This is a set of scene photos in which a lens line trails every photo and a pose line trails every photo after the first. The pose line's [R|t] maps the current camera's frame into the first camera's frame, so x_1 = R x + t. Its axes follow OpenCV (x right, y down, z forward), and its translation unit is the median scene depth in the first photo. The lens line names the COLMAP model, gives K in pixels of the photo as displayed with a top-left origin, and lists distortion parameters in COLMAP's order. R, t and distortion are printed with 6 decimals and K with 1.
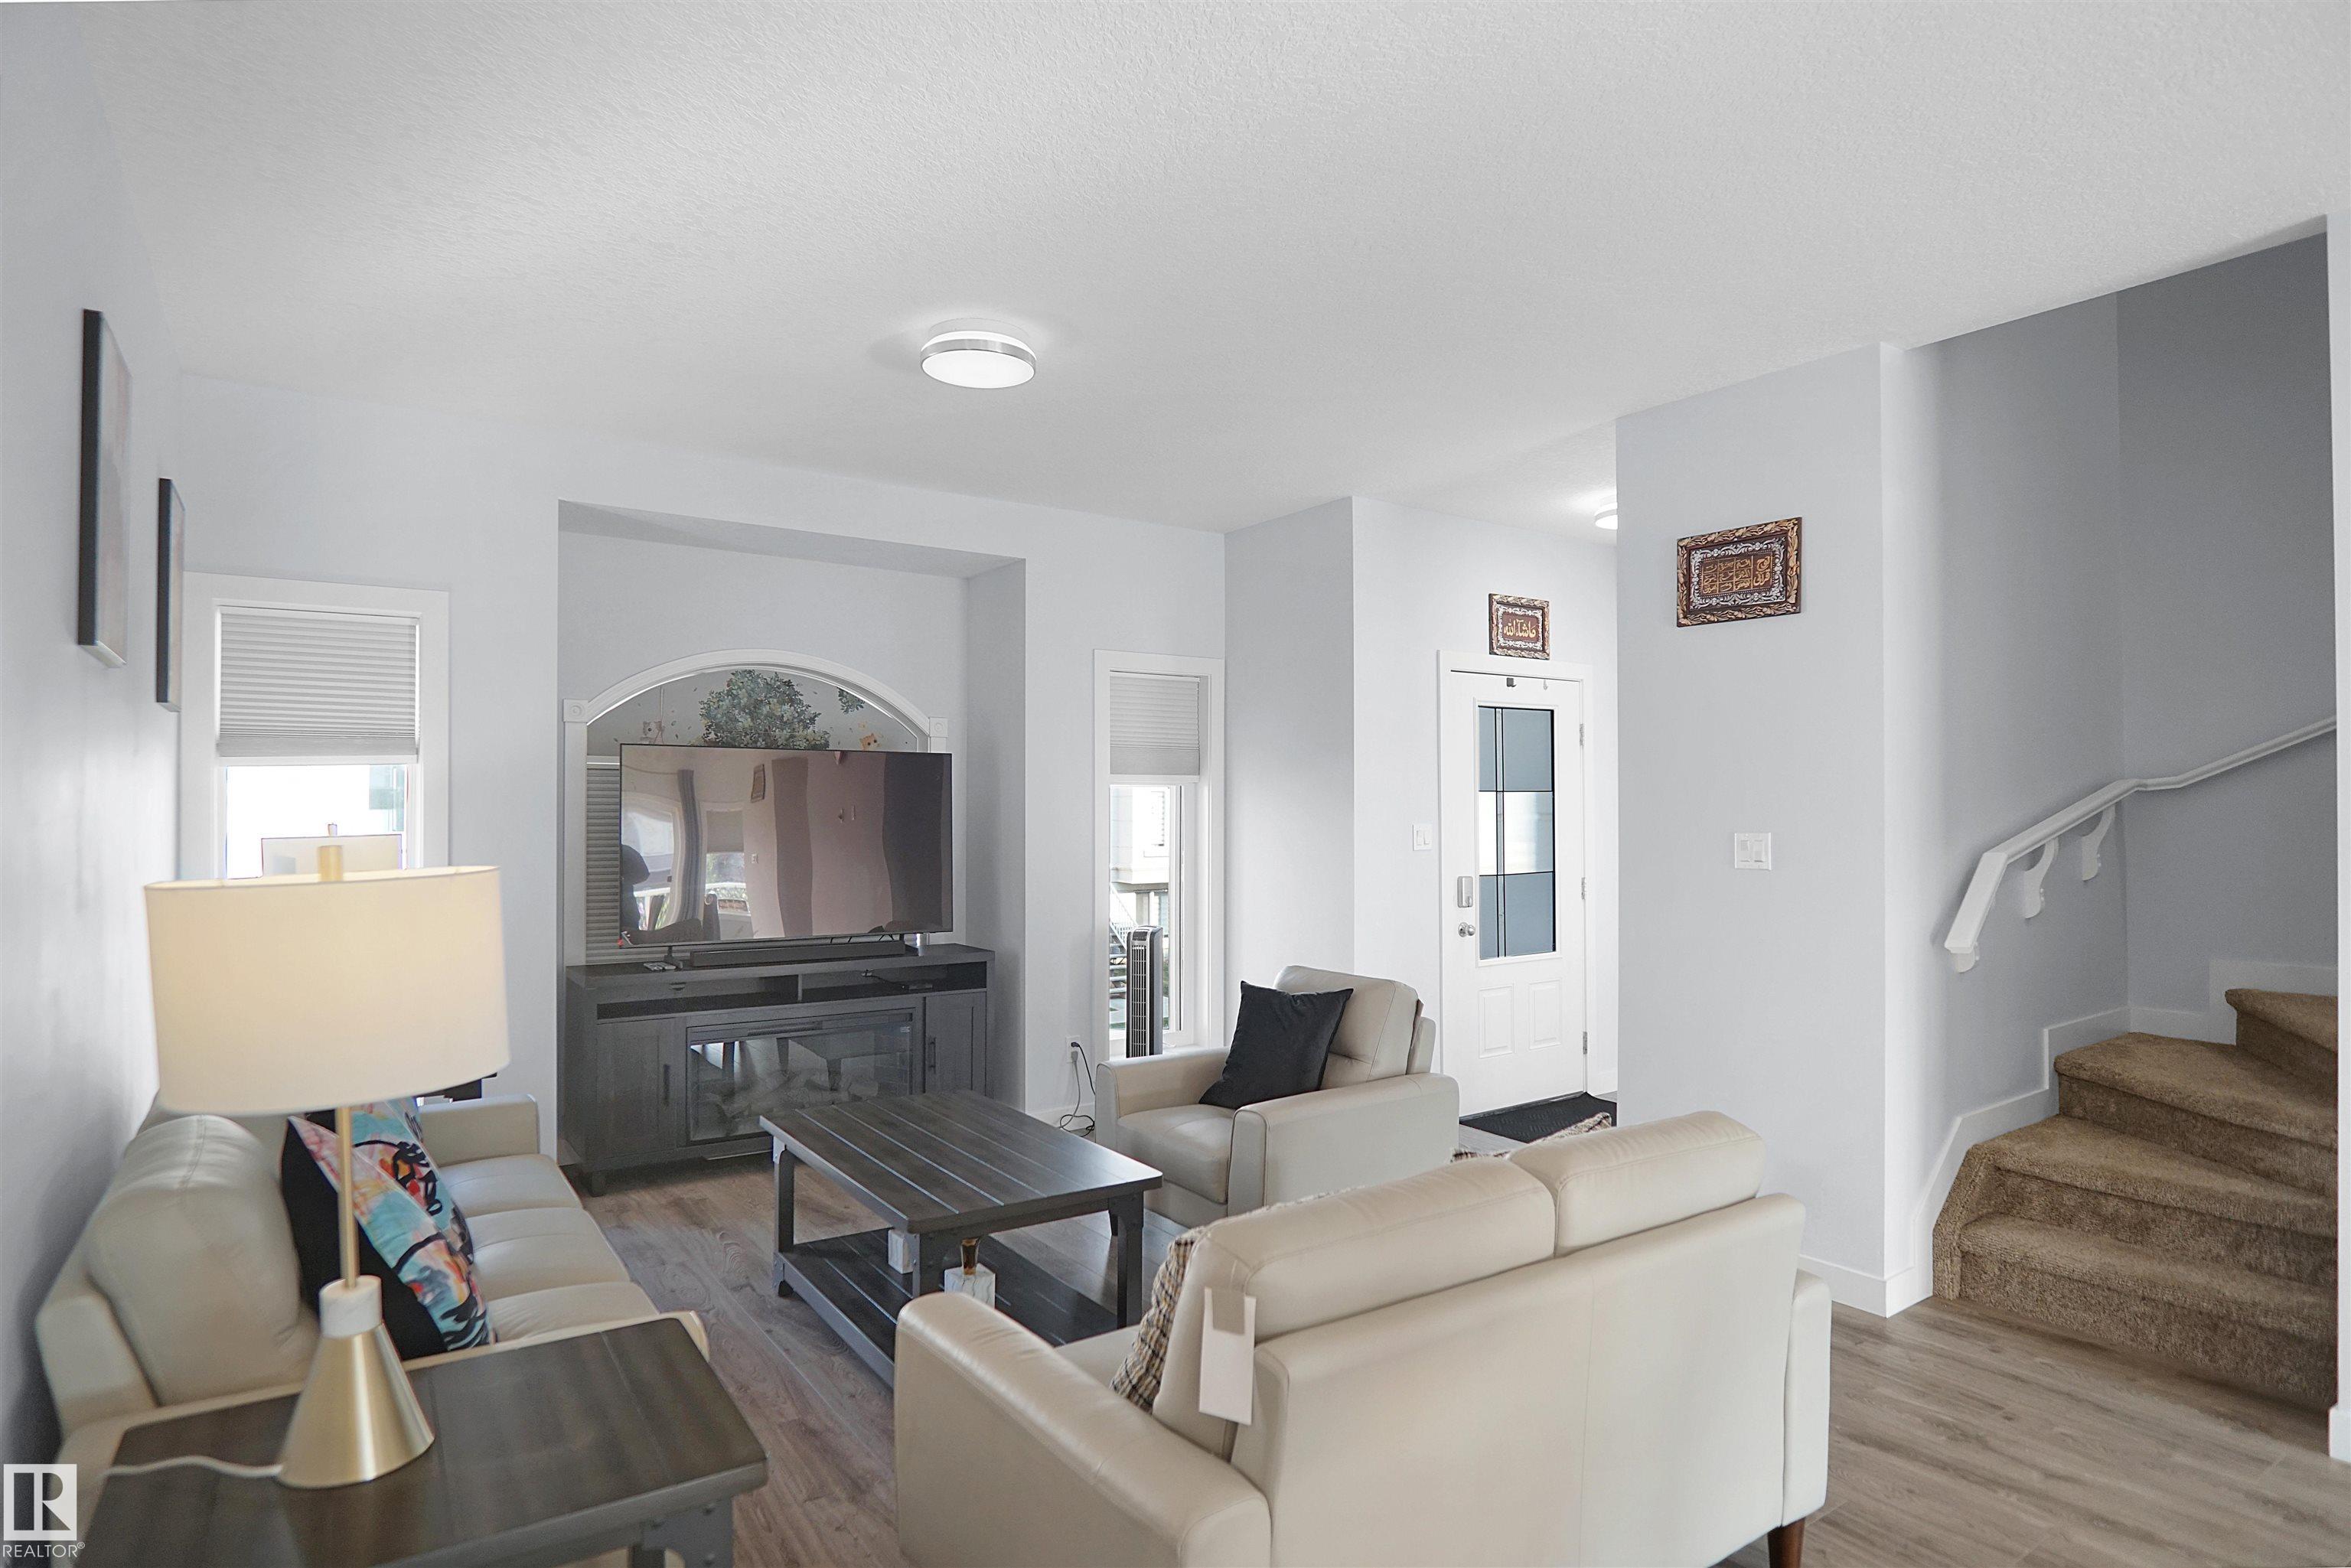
lens RADIAL K [[1292.3, 0, 1184.5], [0, 1292.3, 802.5], [0, 0, 1]] dist [-0.035375, 0.000332]
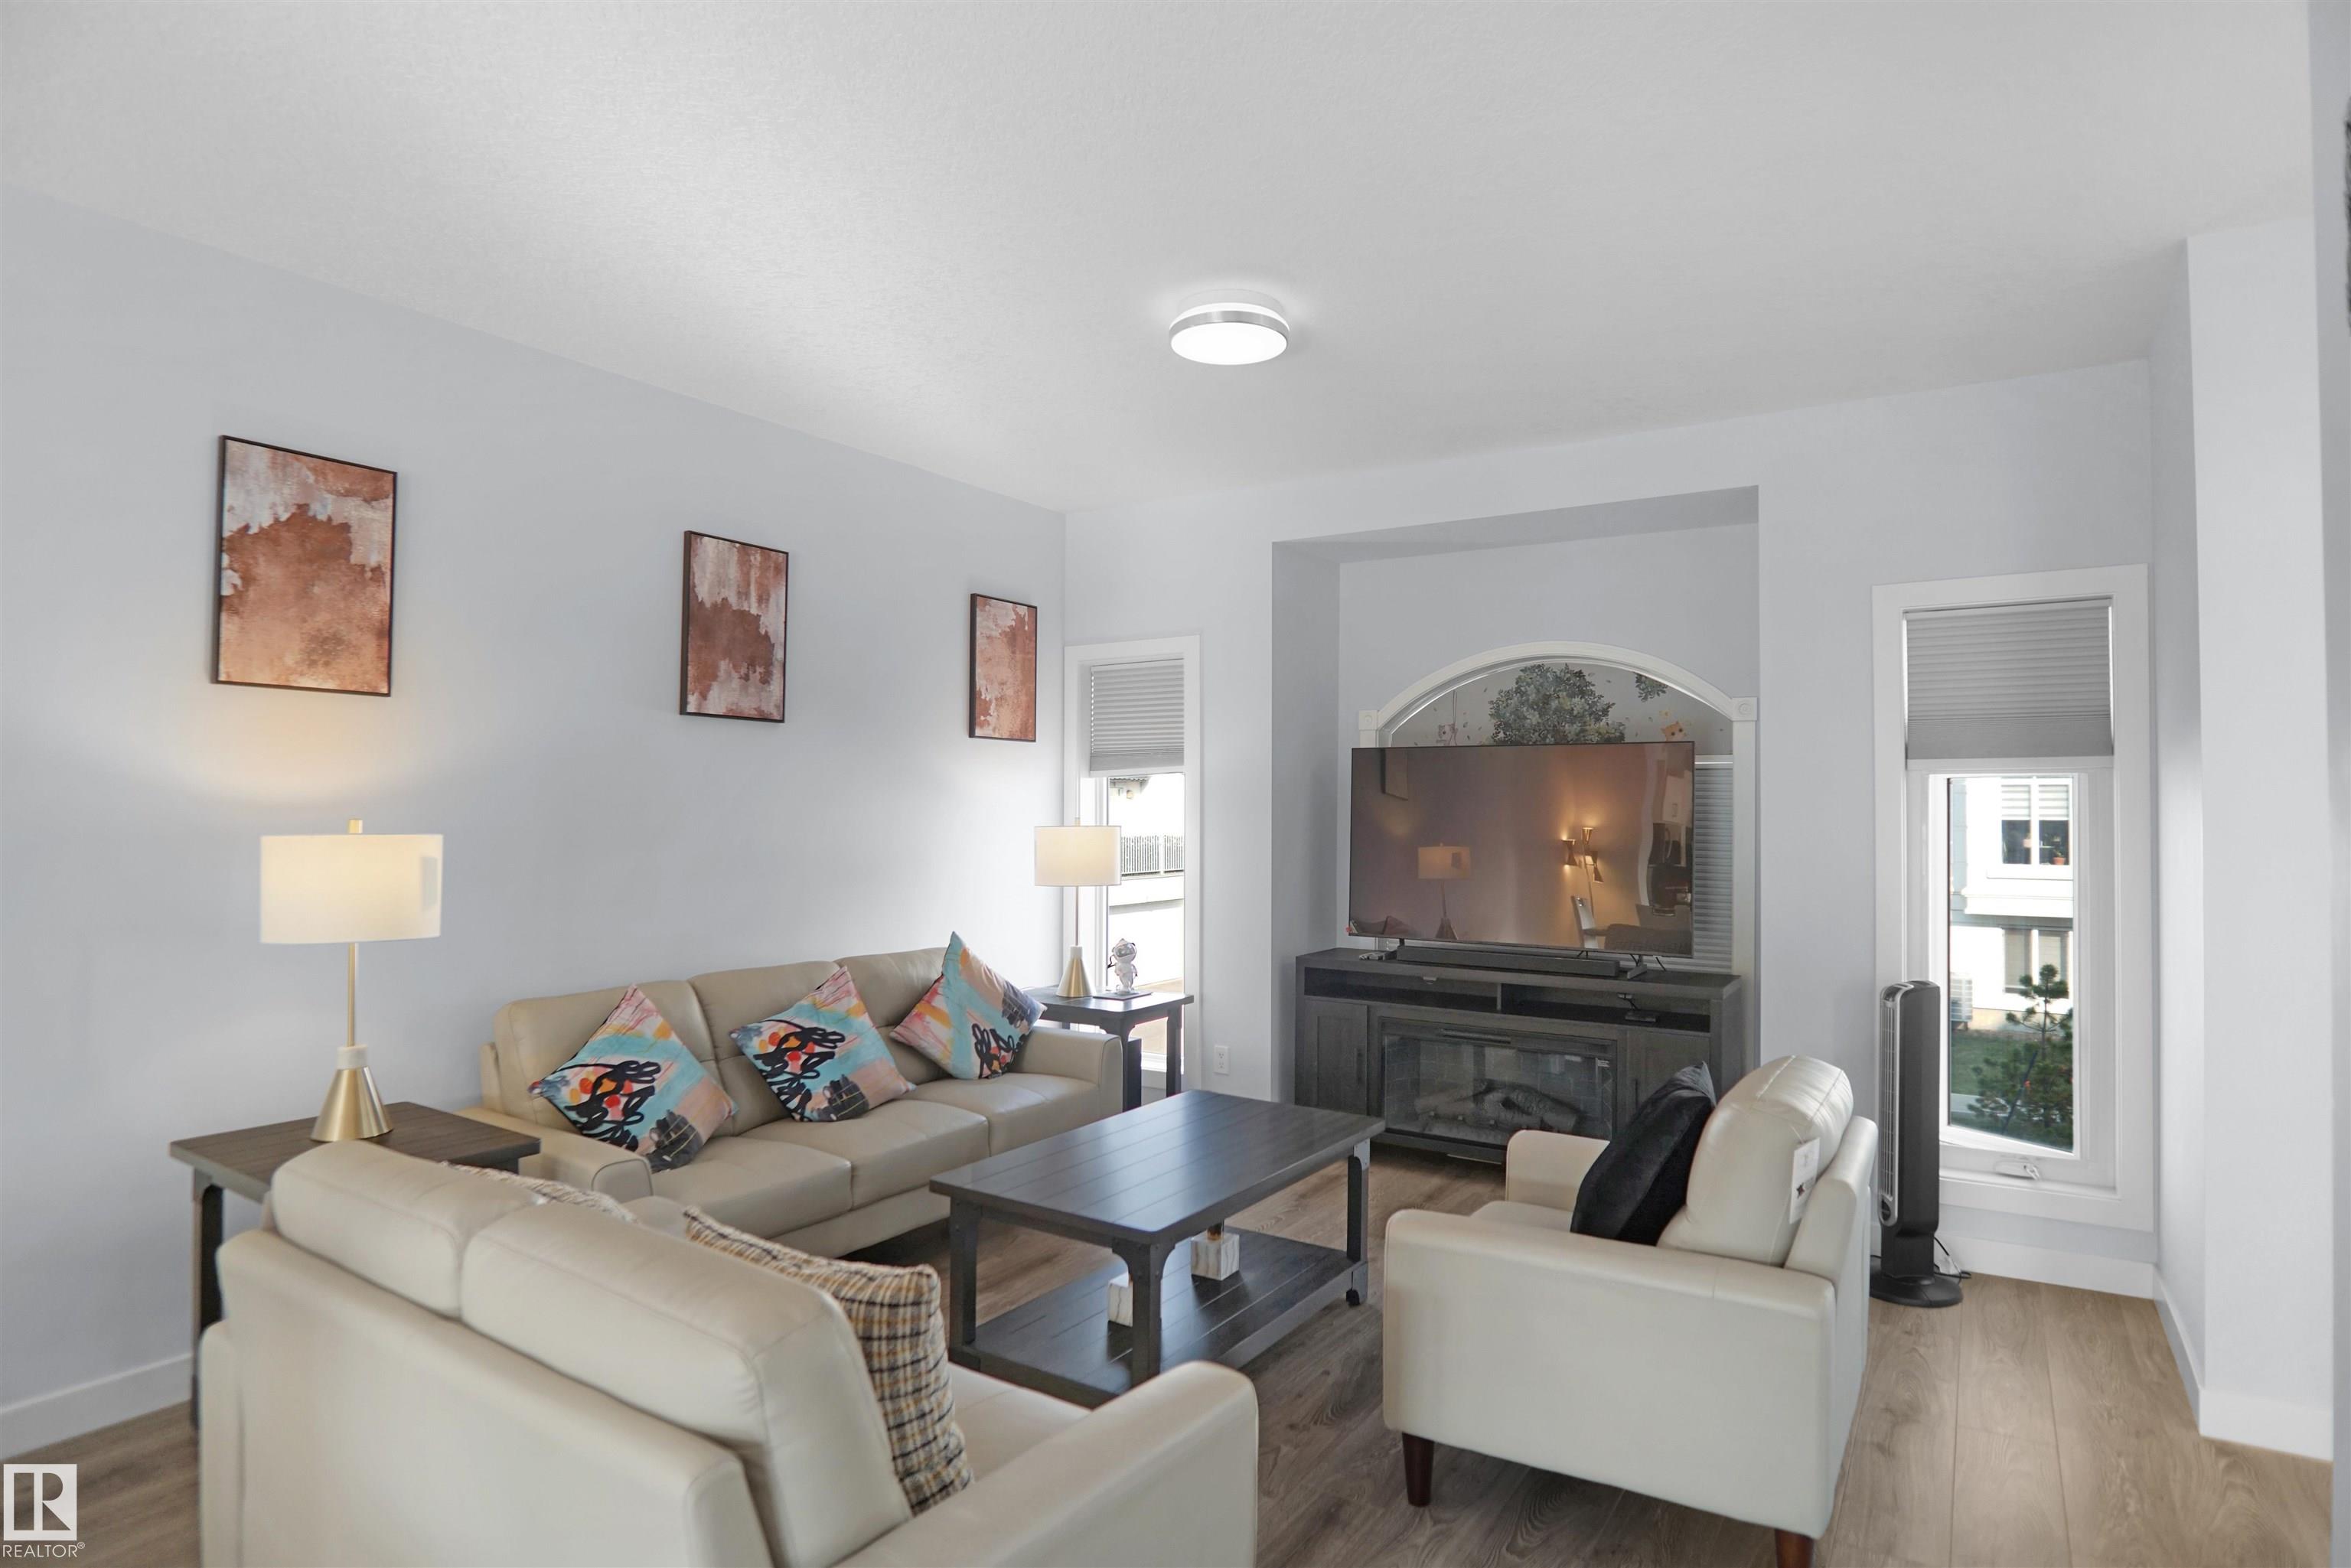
lens RADIAL K [[1262.4, 0, 1175.5], [0, 1262.4, 784.0], [0, 0, 1]] dist [-0.039363, -0.000102]
pose [[0.376765, -0.017501, -0.926143, 0.537990], [0.000310, 0.999824, -0.018768, 0.005283], [0.926309, 0.006784, 0.376704, 0.489165]]
